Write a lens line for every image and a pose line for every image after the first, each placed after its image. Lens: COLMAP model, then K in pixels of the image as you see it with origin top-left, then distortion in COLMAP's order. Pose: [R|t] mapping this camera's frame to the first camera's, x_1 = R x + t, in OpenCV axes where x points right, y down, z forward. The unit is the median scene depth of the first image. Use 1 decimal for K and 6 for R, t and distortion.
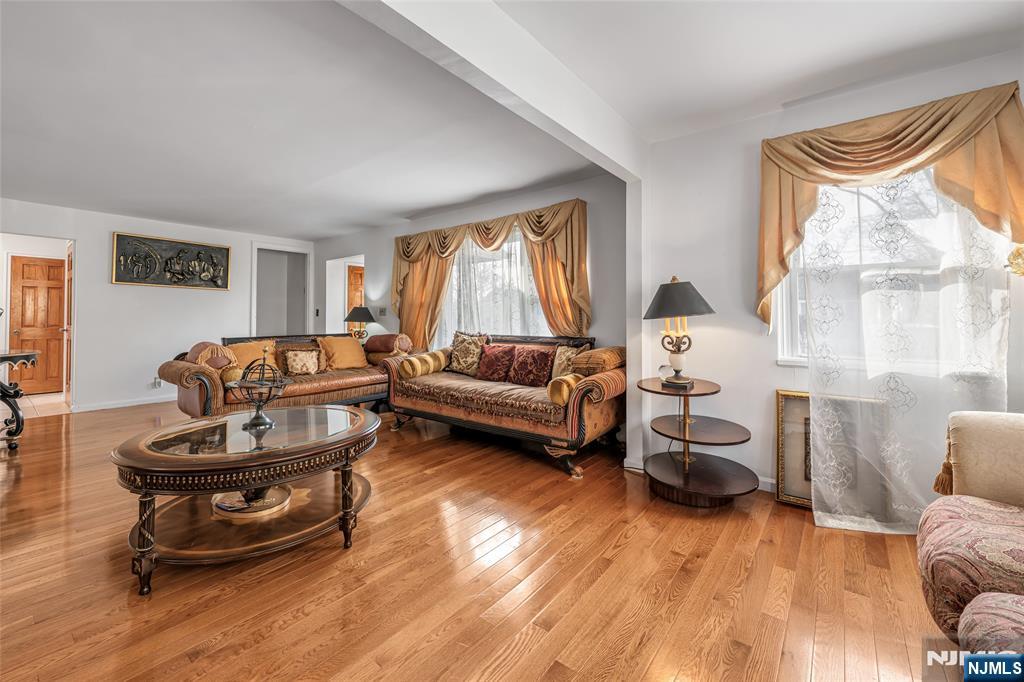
lens RADIAL K [[415.5, 0, 512.7], [0, 415.5, 313.4], [0, 0, 1]] dist [0.001877, -0.000031]
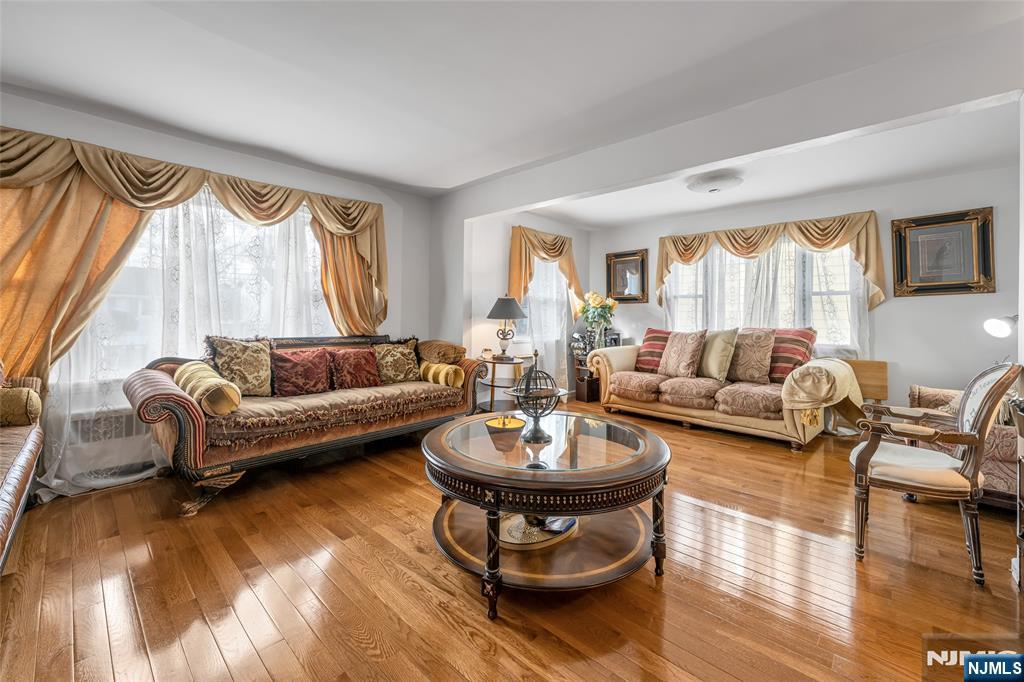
lens RADIAL K [[415.5, 0, 512.7], [0, 415.5, 313.4], [0, 0, 1]] dist [0.001877, -0.000031]
pose [[0.086745, 0.033920, 0.995653, -0.797466], [-0.007407, 0.999415, -0.033403, 0.029780], [-0.996203, -0.004478, 0.086945, 0.524721]]
